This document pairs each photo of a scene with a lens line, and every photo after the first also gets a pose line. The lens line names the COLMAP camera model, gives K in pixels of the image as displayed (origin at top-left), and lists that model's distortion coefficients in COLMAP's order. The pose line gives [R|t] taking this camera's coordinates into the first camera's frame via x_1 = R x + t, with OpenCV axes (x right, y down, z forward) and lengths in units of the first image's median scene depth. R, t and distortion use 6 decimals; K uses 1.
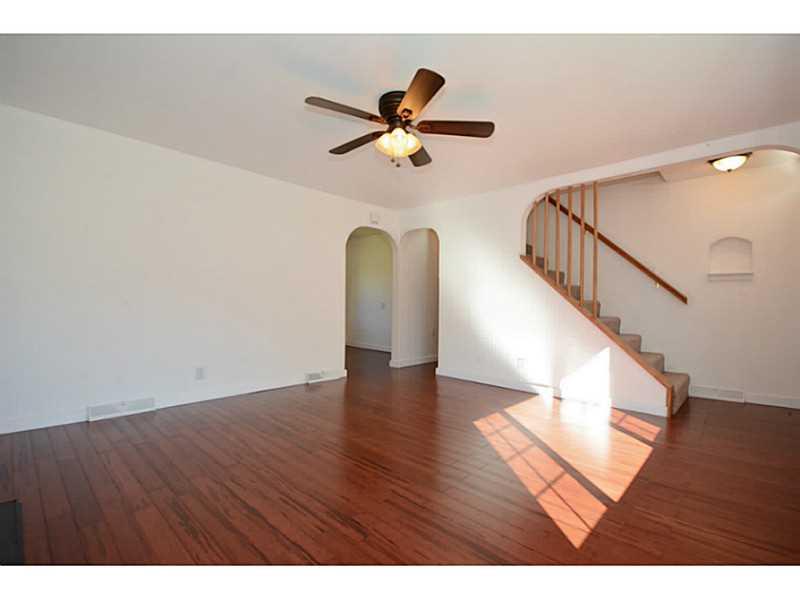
lens RADIAL K [[366.2, 0, 401.7], [0, 366.2, 302.5], [0, 0, 1]] dist [-0.001389, -0.000119]
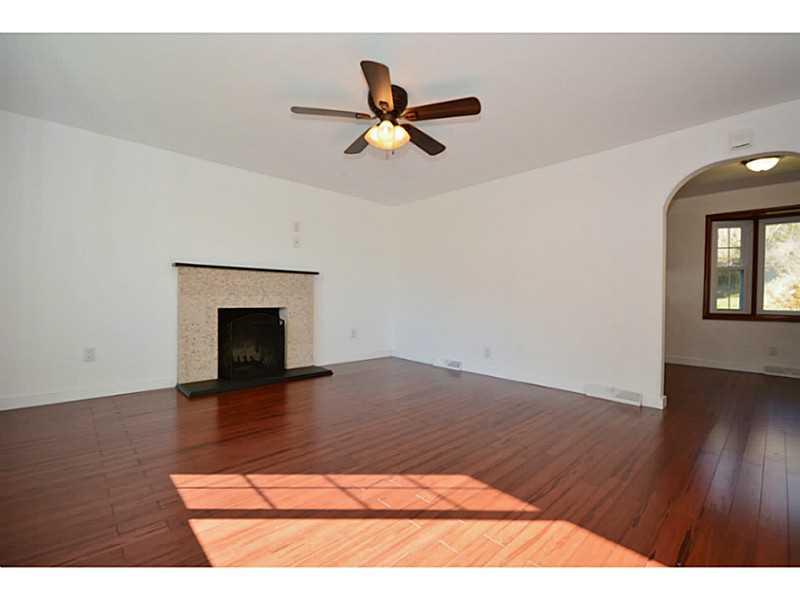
lens RADIAL K [[366.2, 0, 404.4], [0, 366.2, 299.8], [0, 0, 1]] dist [-0.001389, -0.000119]
pose [[-0.059110, -0.003282, -0.998246, 1.067422], [-0.006540, 0.999974, -0.002901, 0.024053], [0.998230, 0.006358, -0.059130, 1.170664]]
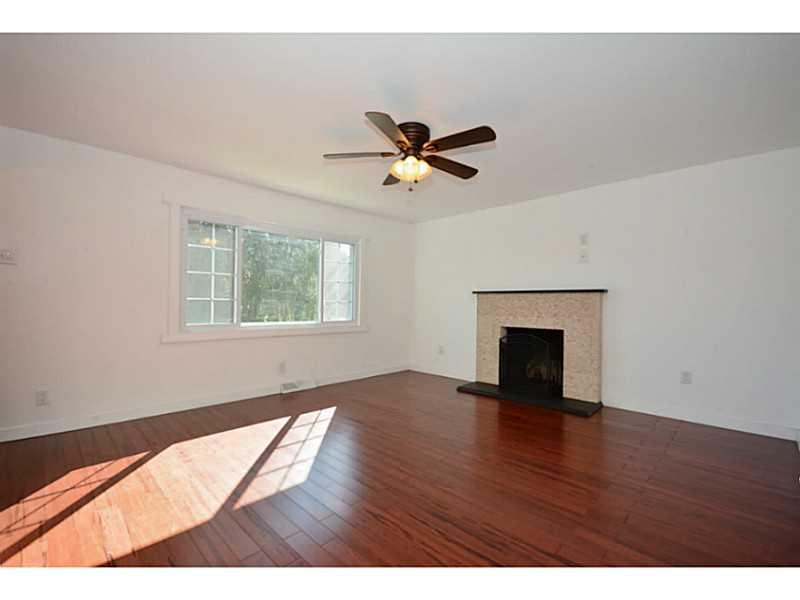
lens RADIAL K [[353.1, 0, 395.6], [0, 353.1, 301.4], [0, 0, 1]] dist [-0.003212, -0.000176]
pose [[-0.998865, -0.014890, 0.045252, -0.020201], [-0.015510, 0.999790, -0.013384, -0.036672], [-0.045044, -0.014070, -0.998886, 2.144916]]
